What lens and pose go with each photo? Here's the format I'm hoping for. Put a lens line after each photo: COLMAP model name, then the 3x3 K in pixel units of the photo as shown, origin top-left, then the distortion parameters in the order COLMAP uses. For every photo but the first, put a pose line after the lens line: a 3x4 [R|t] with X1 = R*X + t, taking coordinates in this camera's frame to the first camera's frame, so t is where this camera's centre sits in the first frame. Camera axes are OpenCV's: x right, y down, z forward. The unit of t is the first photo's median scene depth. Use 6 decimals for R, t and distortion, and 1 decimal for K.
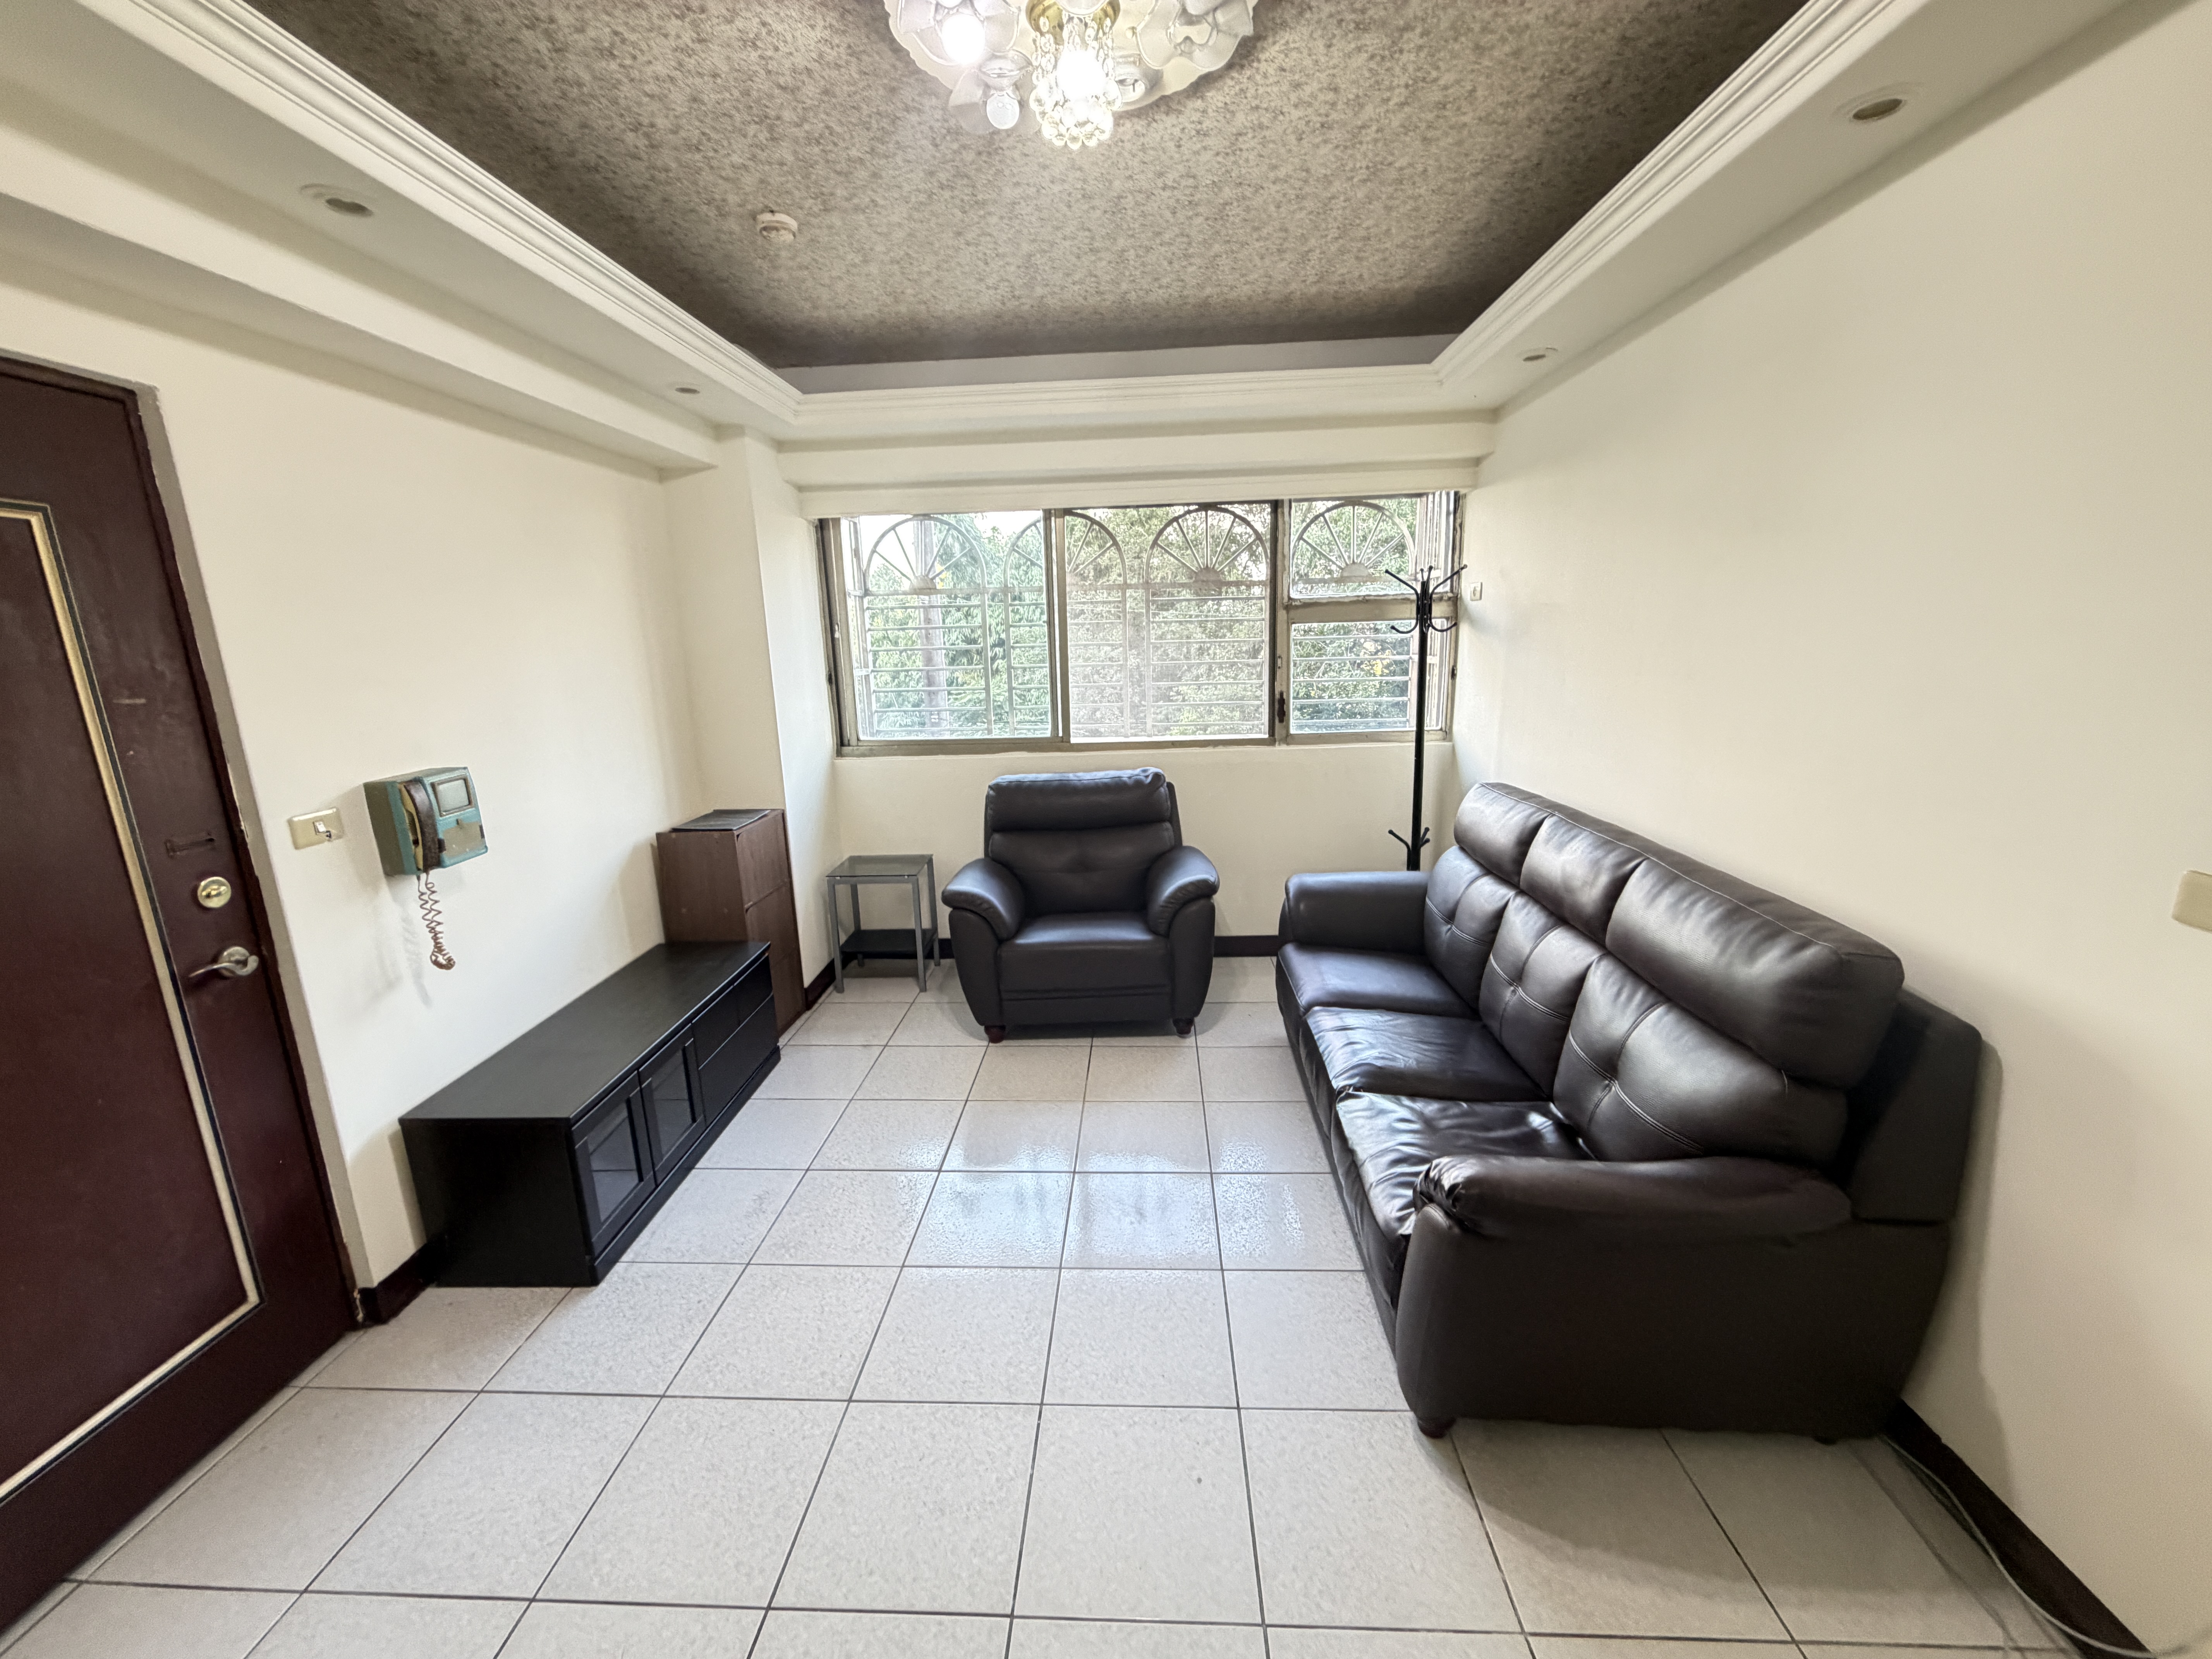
lens RADIAL K [[881.1, 0, 1098.1], [0, 881.1, 826.1], [0, 0, 1]] dist [0.002716, 0.000523]
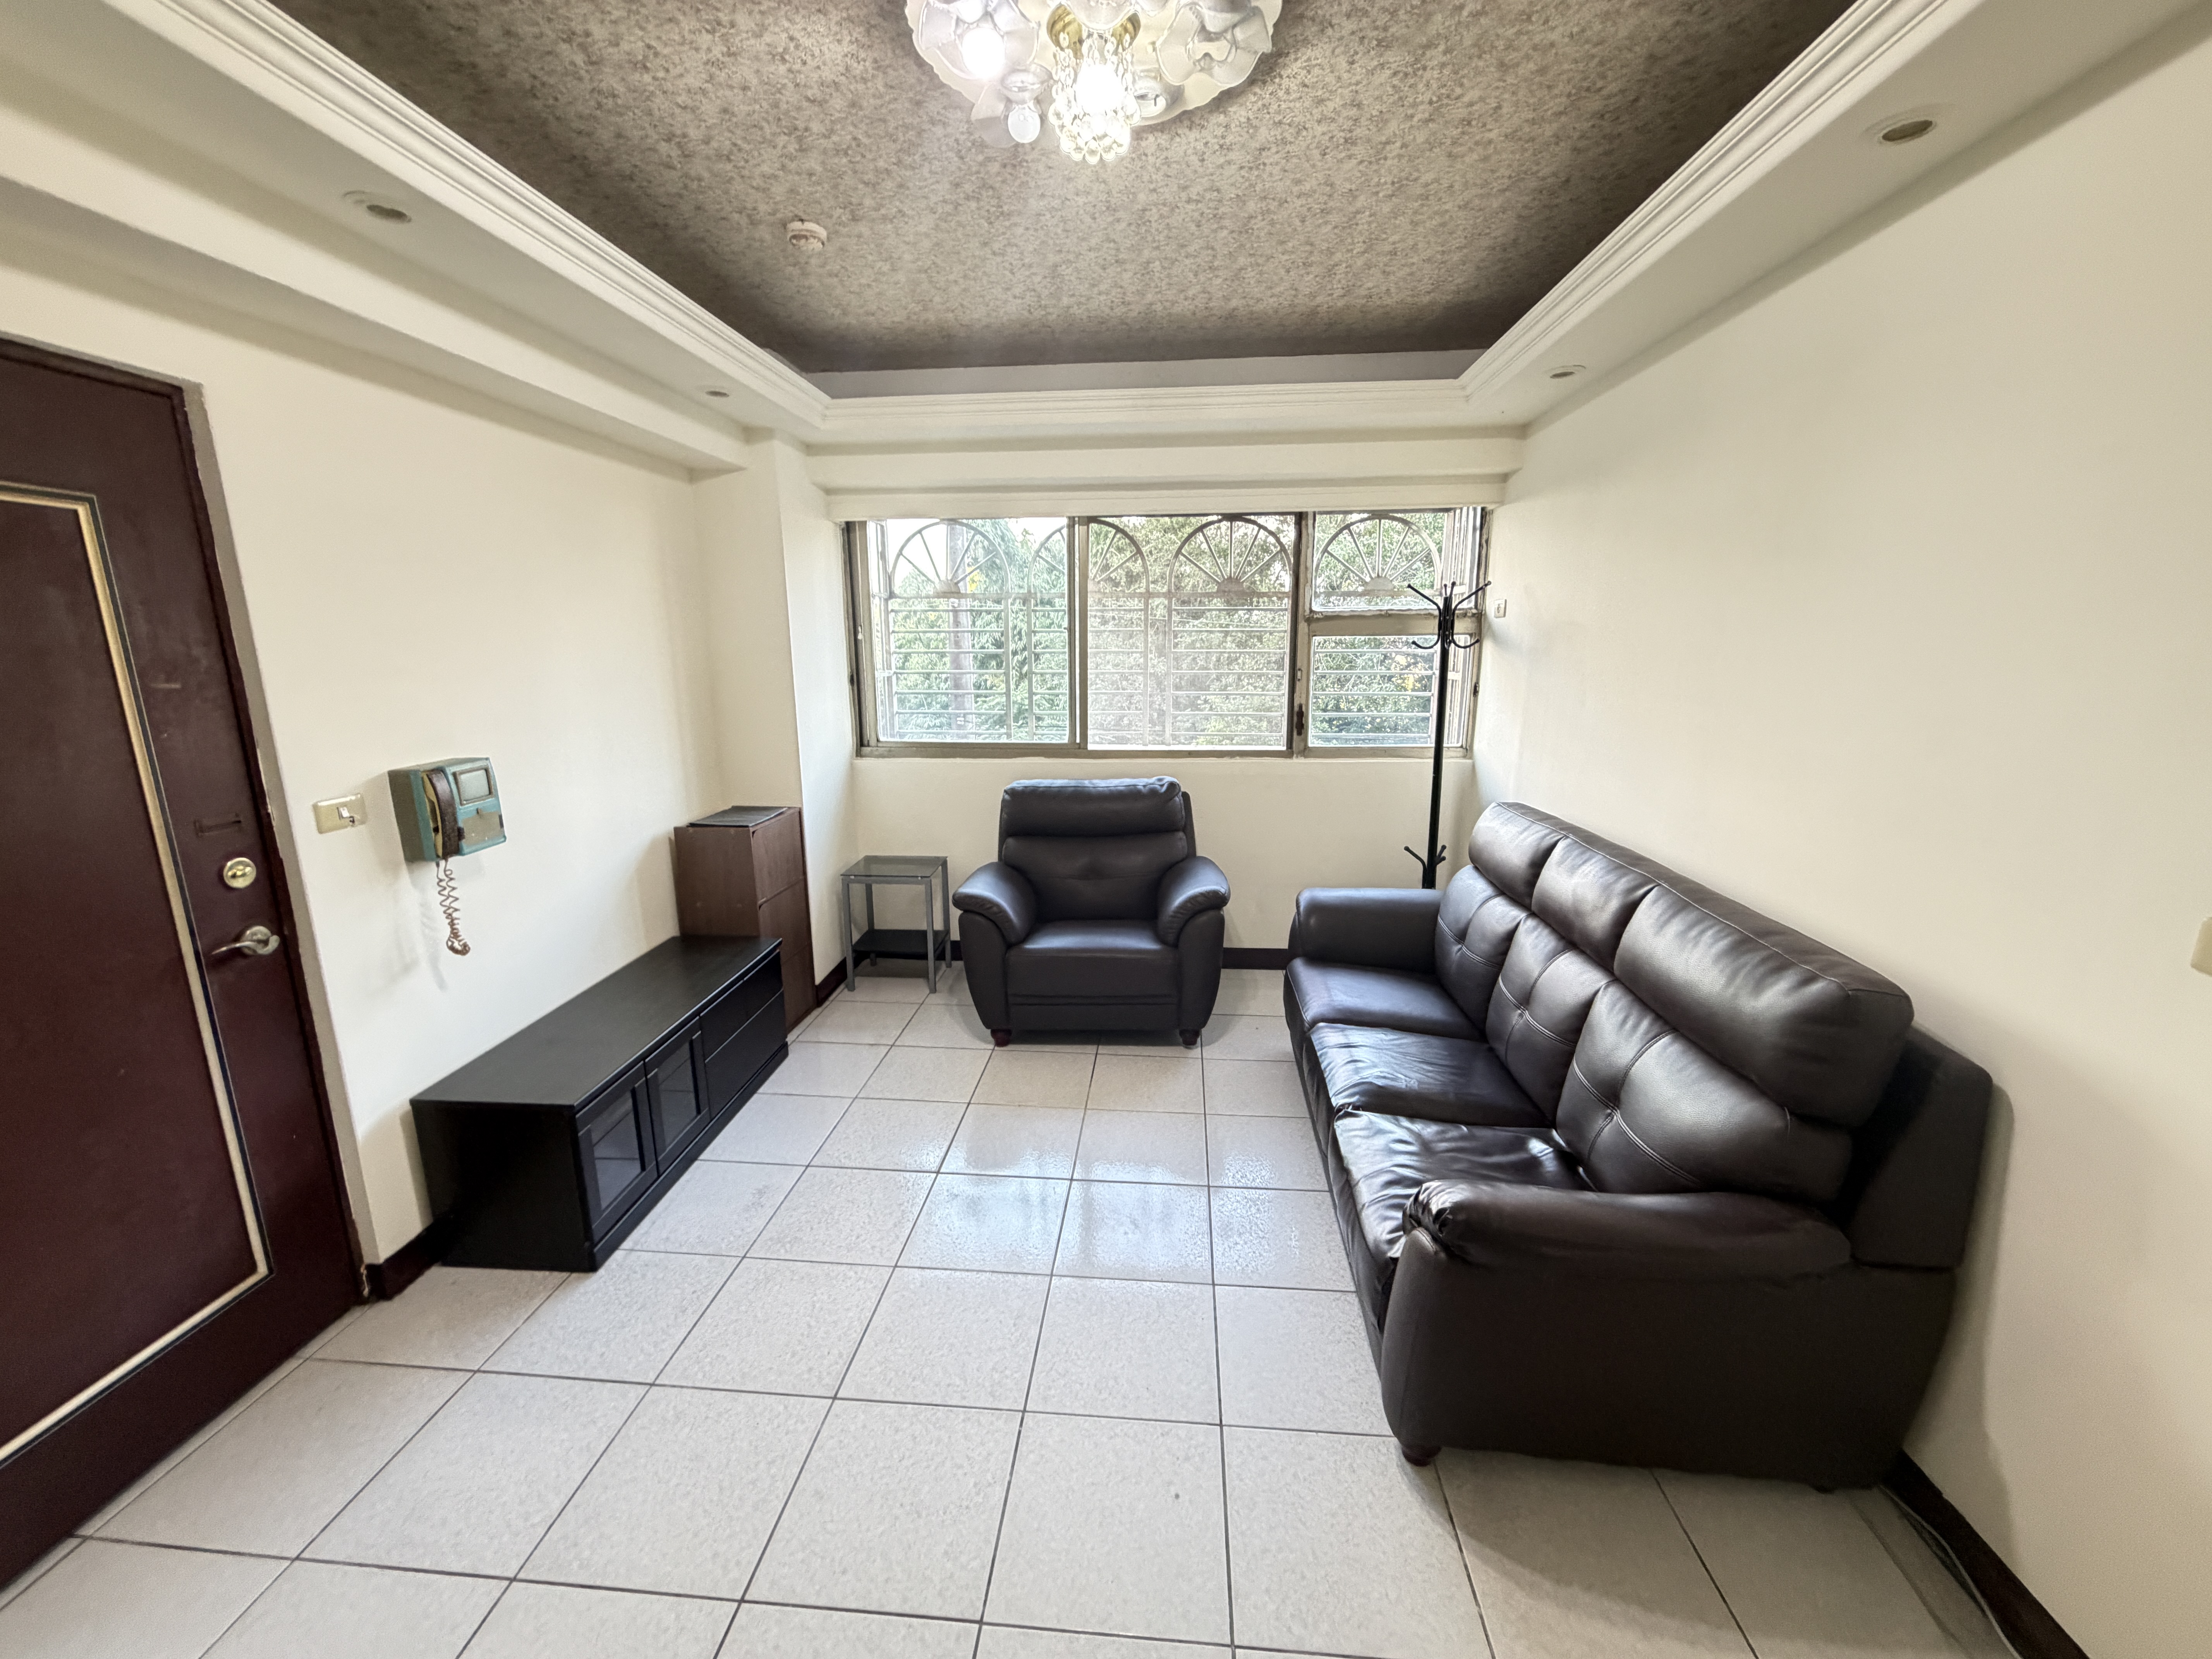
lens RADIAL K [[881.1, 0, 1097.9], [0, 881.1, 826.1], [0, 0, 1]] dist [0.002716, 0.000523]
pose [[0.999103, 0.030622, -0.029232, 0.023193], [-0.030817, 0.999506, -0.006235, -0.003082], [0.029026, 0.007130, 0.999553, -0.001412]]
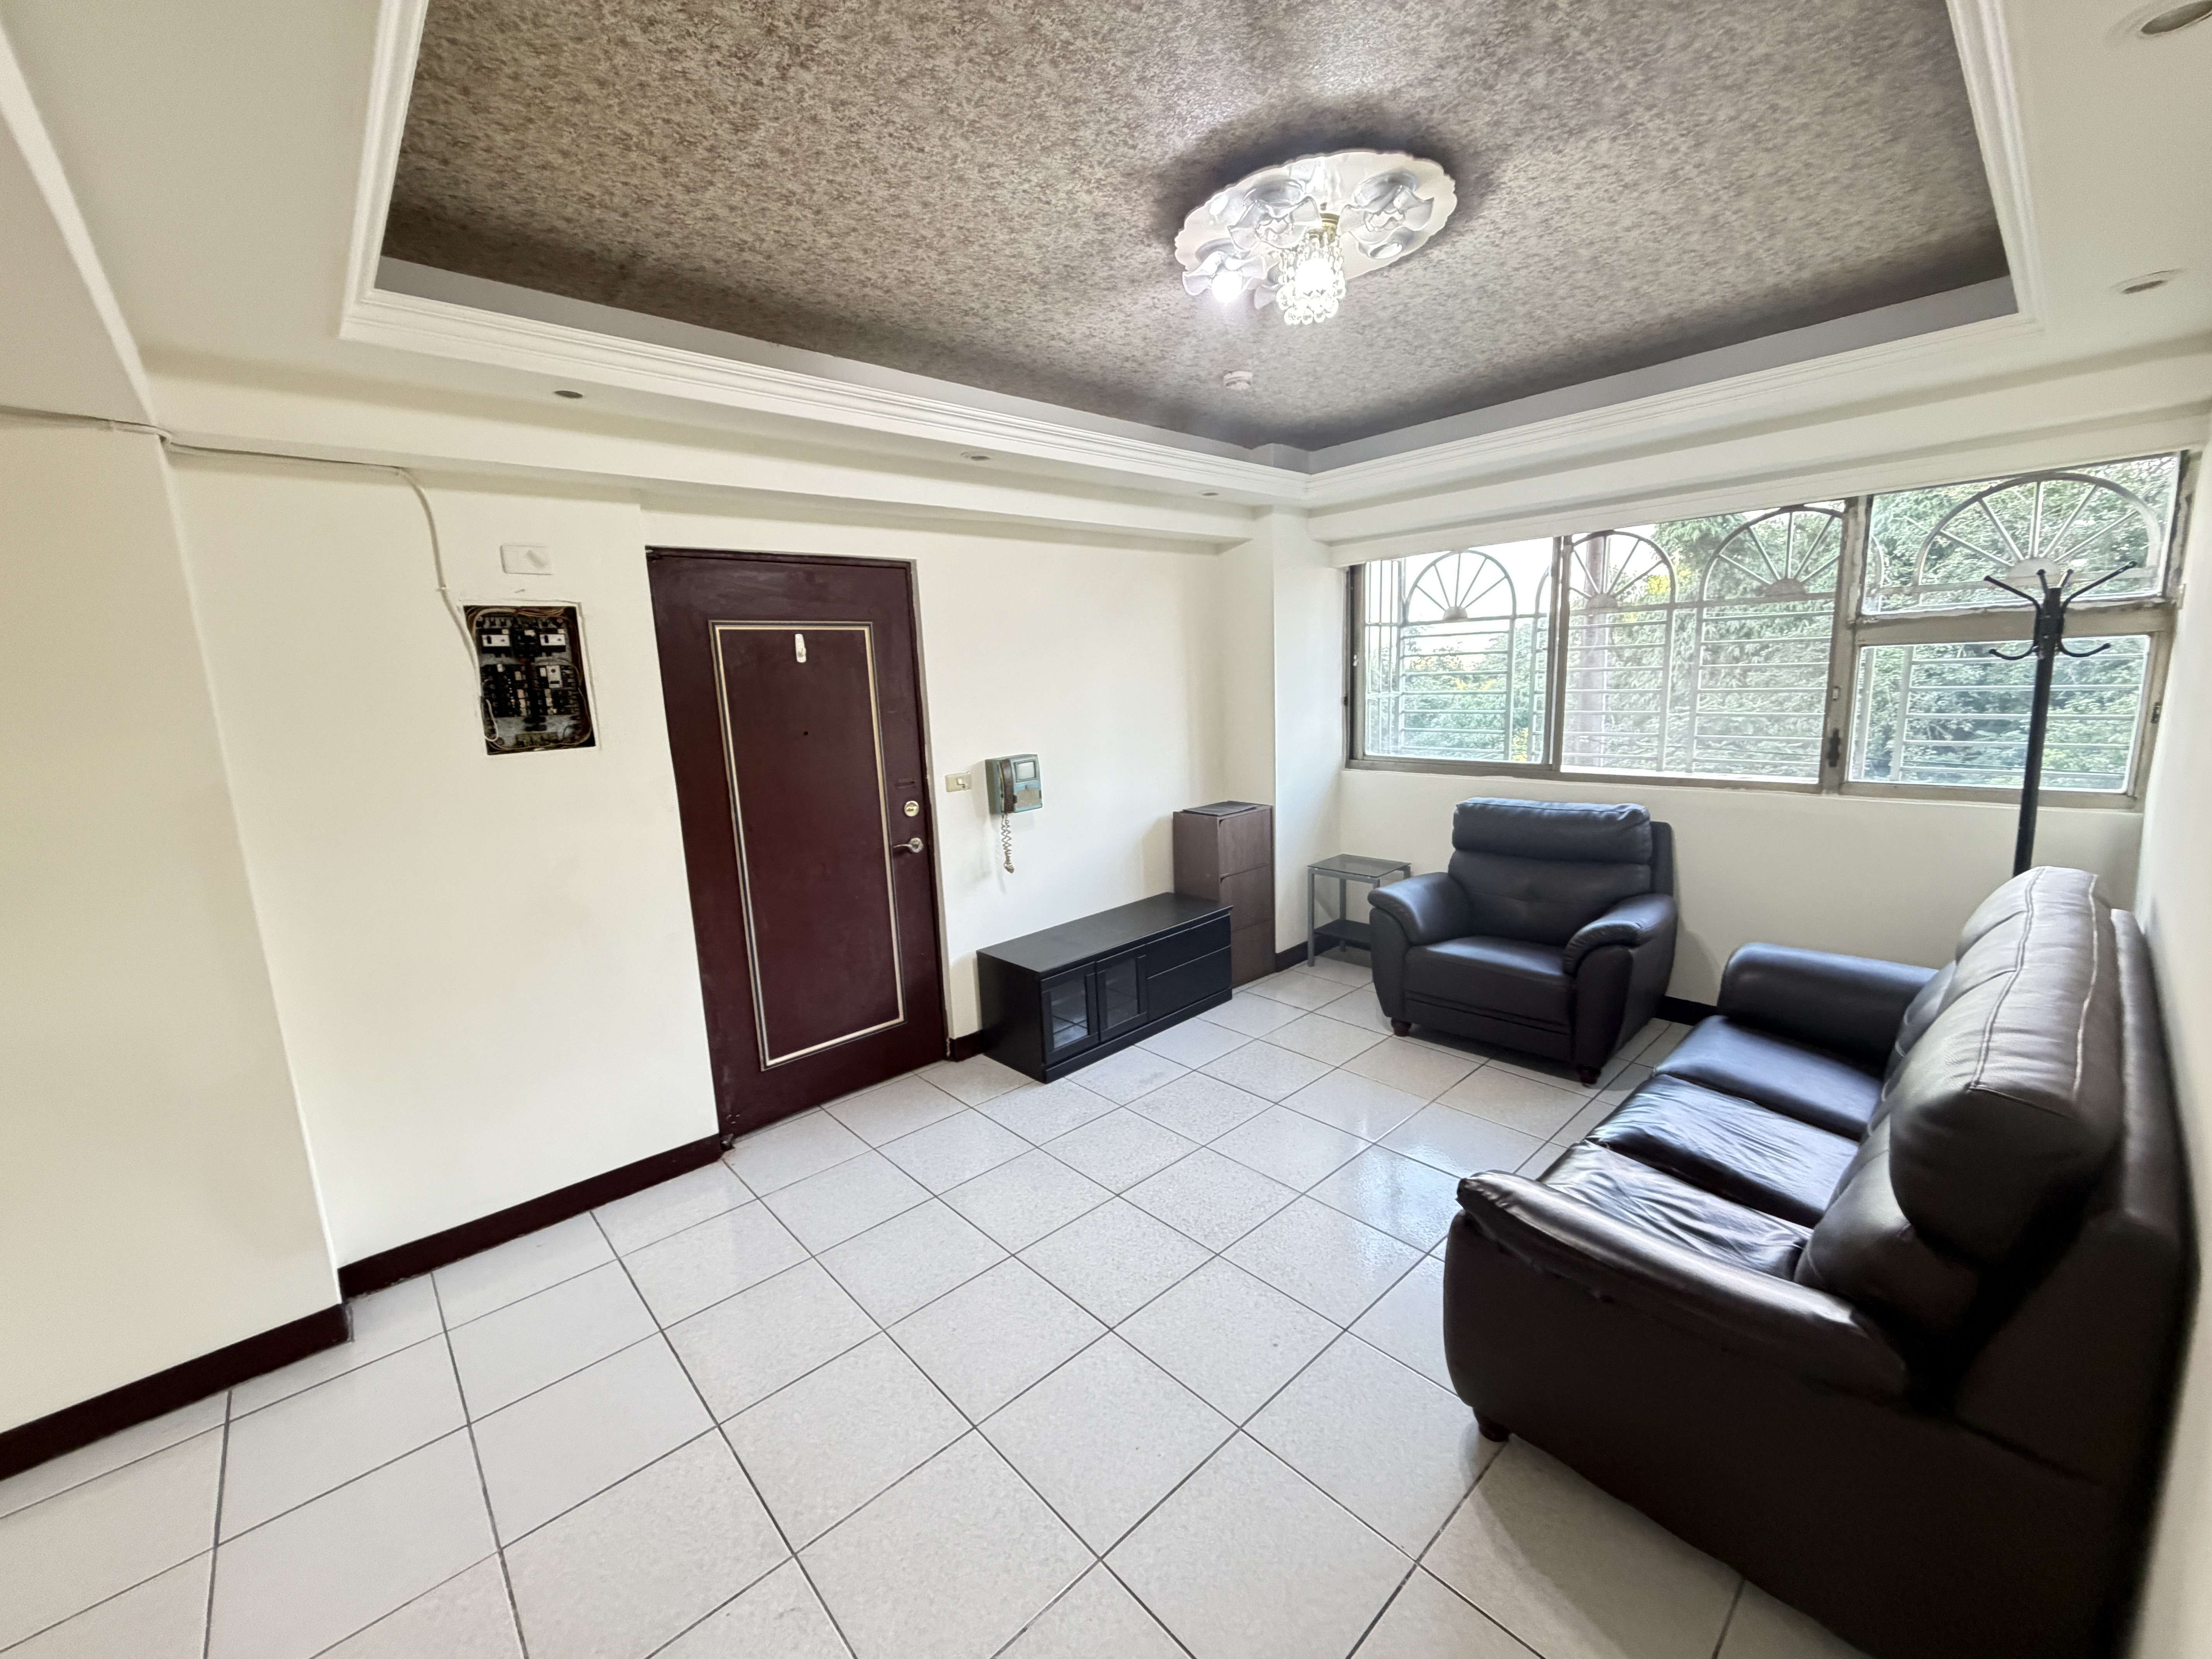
lens RADIAL K [[881.1, 0, 1101.0], [0, 881.1, 825.0], [0, 0, 1]] dist [0.002716, 0.000523]
pose [[0.713069, 0.119750, -0.690791, 0.541084], [-0.127846, 0.990994, 0.039822, -0.017490], [0.689339, 0.059919, 0.721957, -0.104545]]
